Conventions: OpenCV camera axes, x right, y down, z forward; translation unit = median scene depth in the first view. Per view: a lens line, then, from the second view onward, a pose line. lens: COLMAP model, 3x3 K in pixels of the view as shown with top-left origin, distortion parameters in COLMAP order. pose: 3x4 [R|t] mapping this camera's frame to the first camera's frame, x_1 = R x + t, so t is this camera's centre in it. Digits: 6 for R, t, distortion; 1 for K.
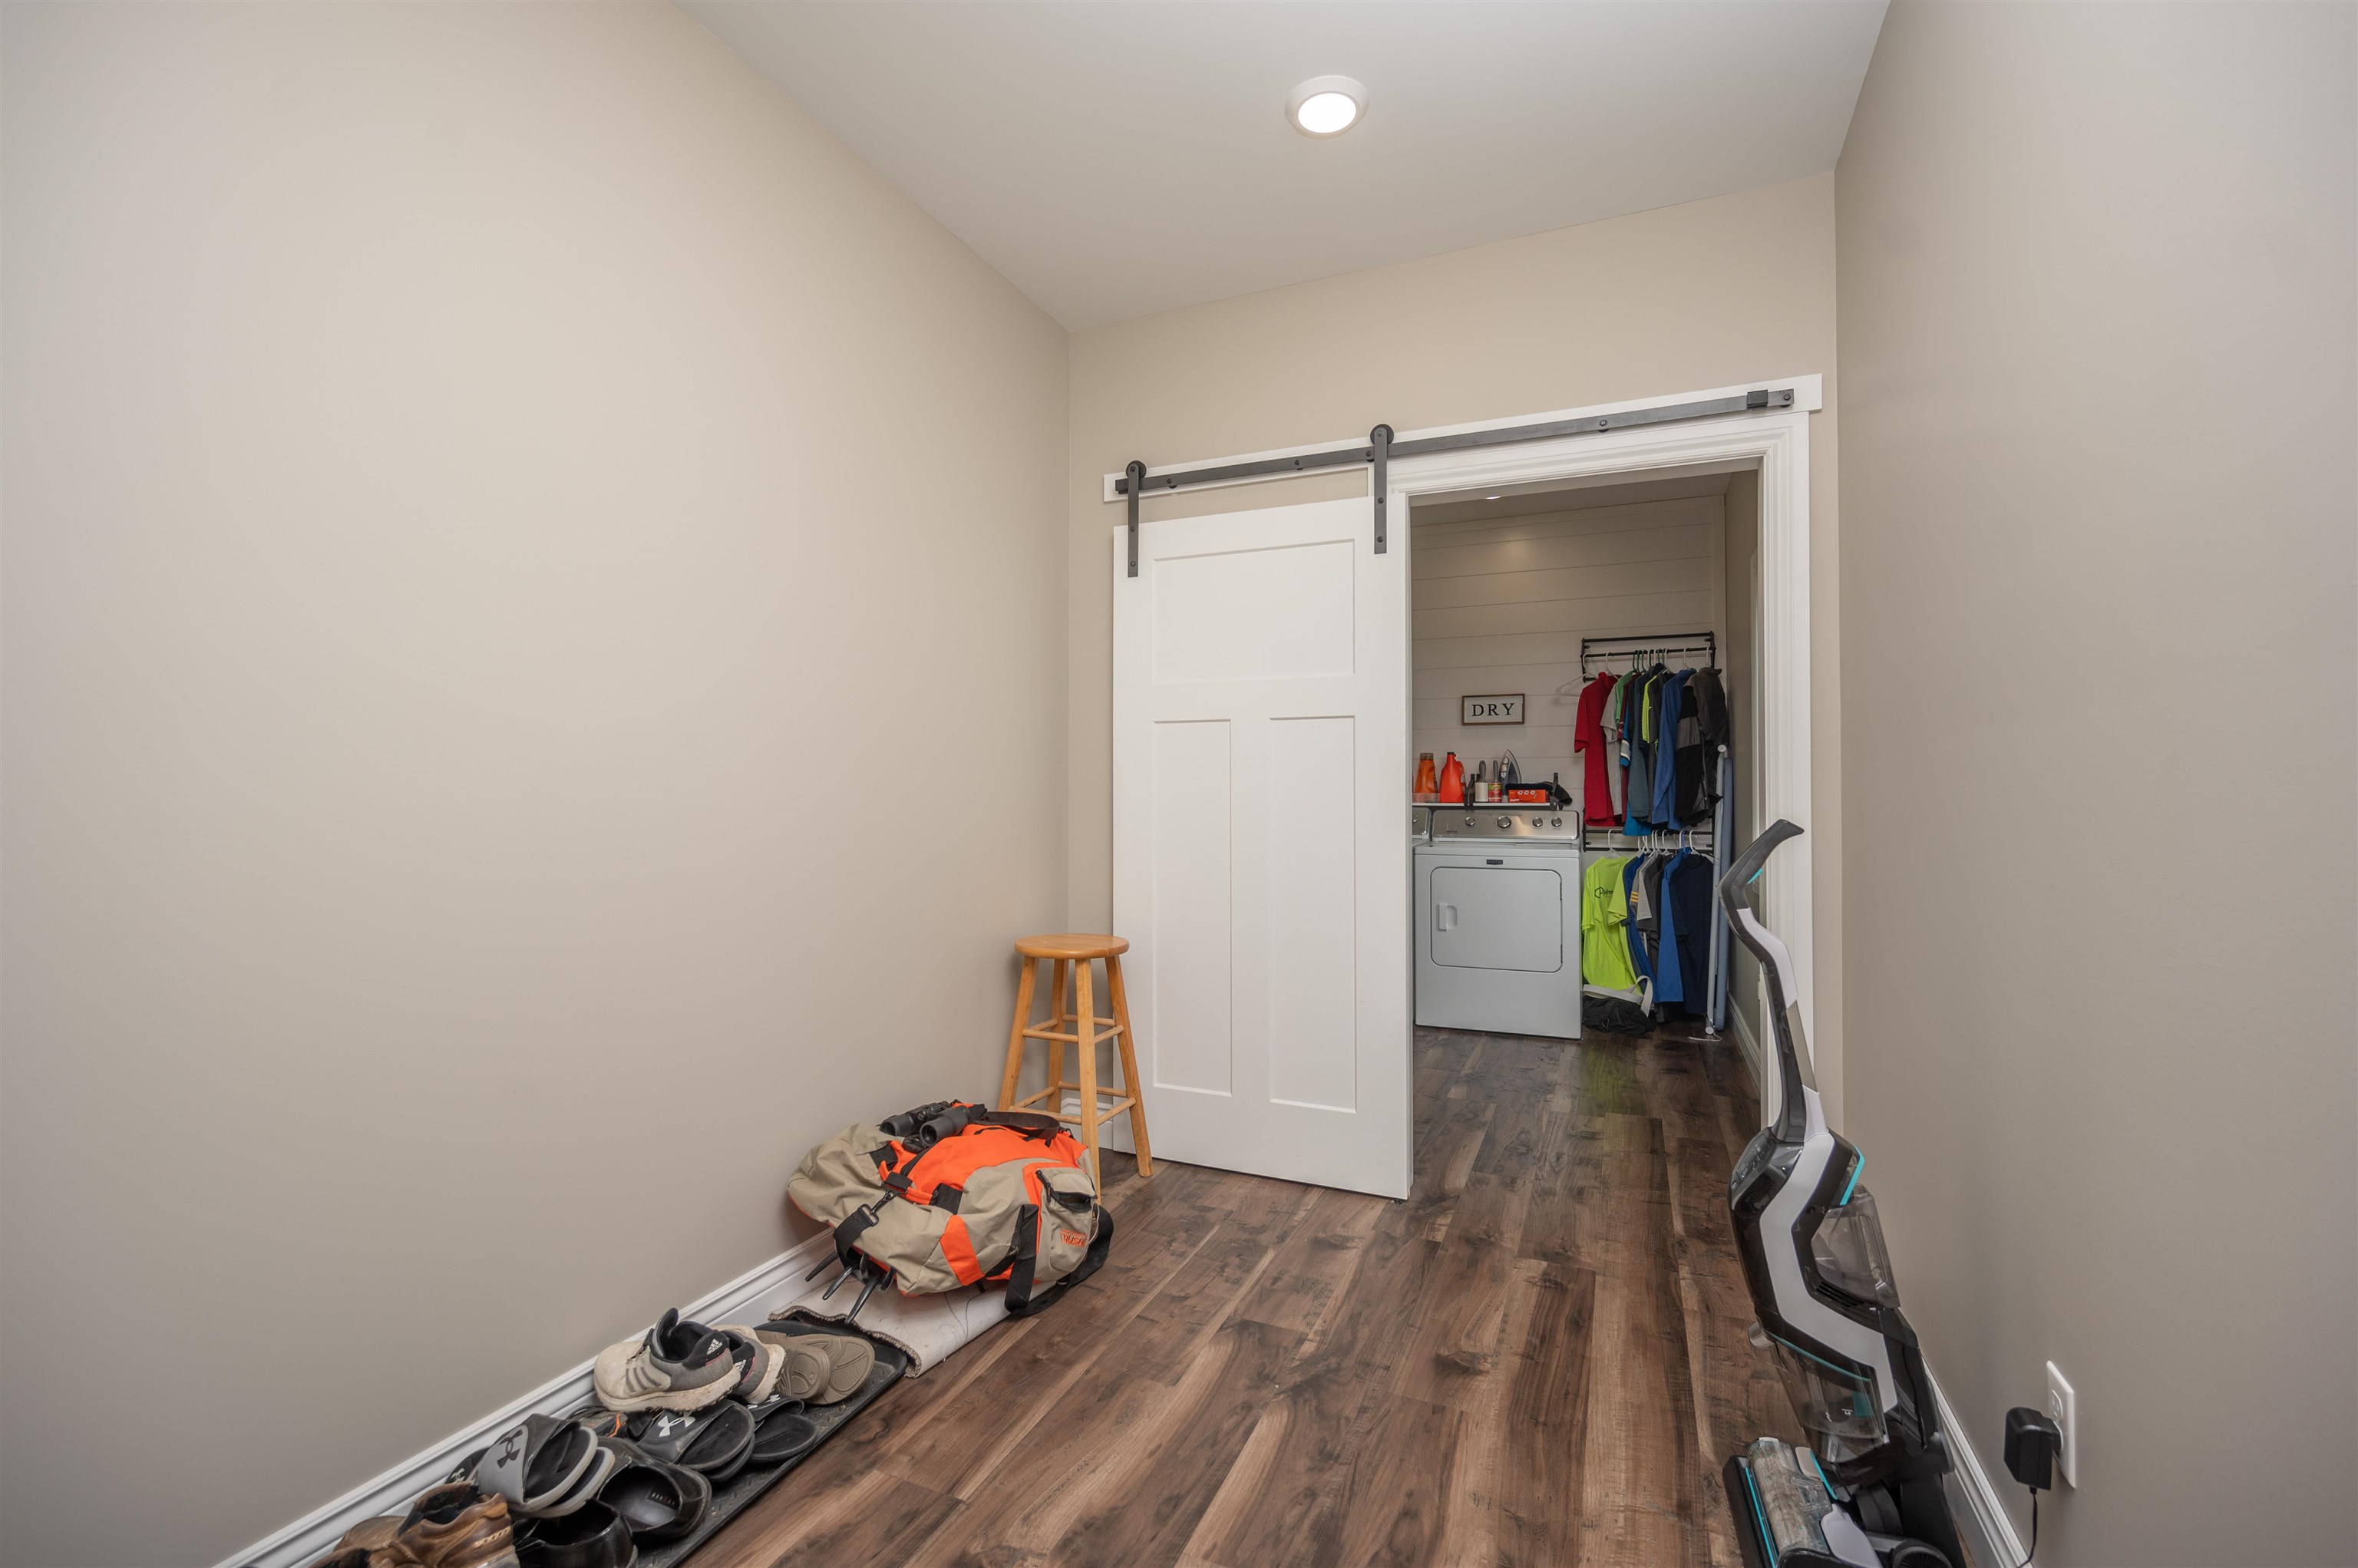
lens RADIAL K [[996.2, 0, 1187.1], [0, 996.2, 779.9], [0, 0, 1]] dist [-0.000428, -0.000139]
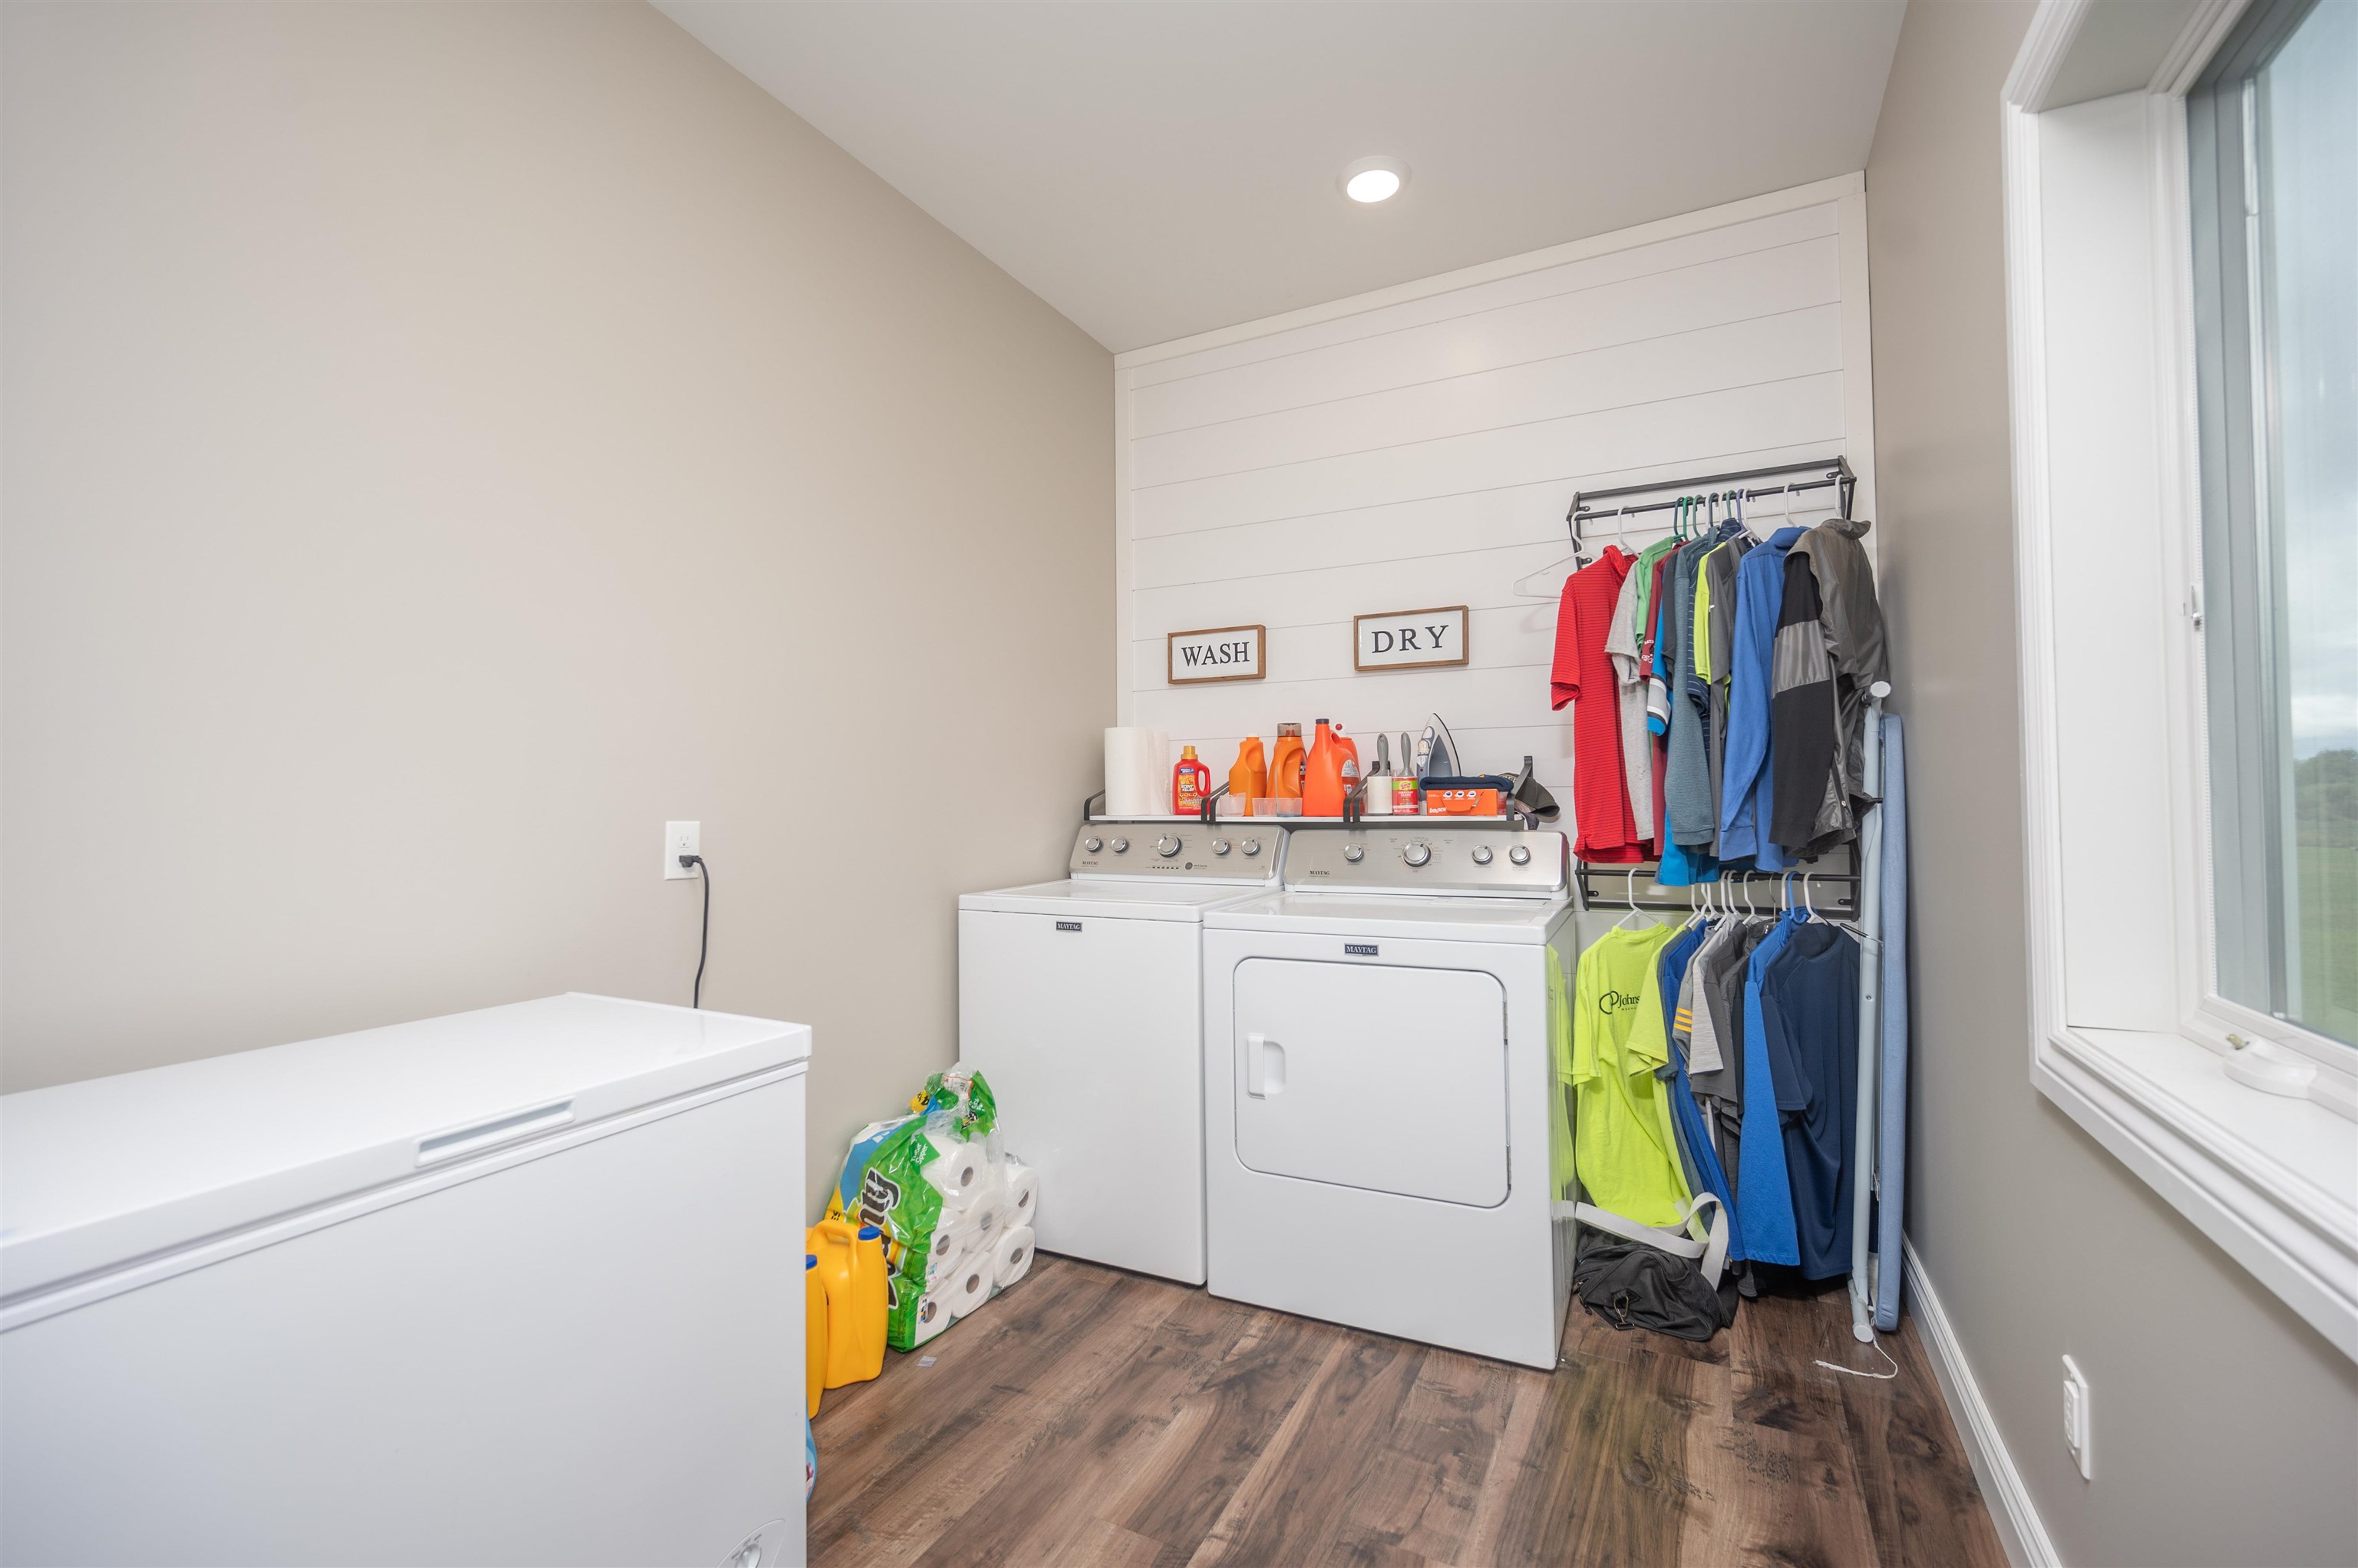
lens RADIAL K [[1022.1, 0, 1183.3], [0, 1022.1, 771.7], [0, 0, 1]] dist [-0.000784, -0.000133]
pose [[0.998679, -0.010034, -0.050400, 0.240907], [0.009214, 0.999822, -0.016479, 0.008813], [0.050556, 0.015992, 0.998593, 0.510785]]
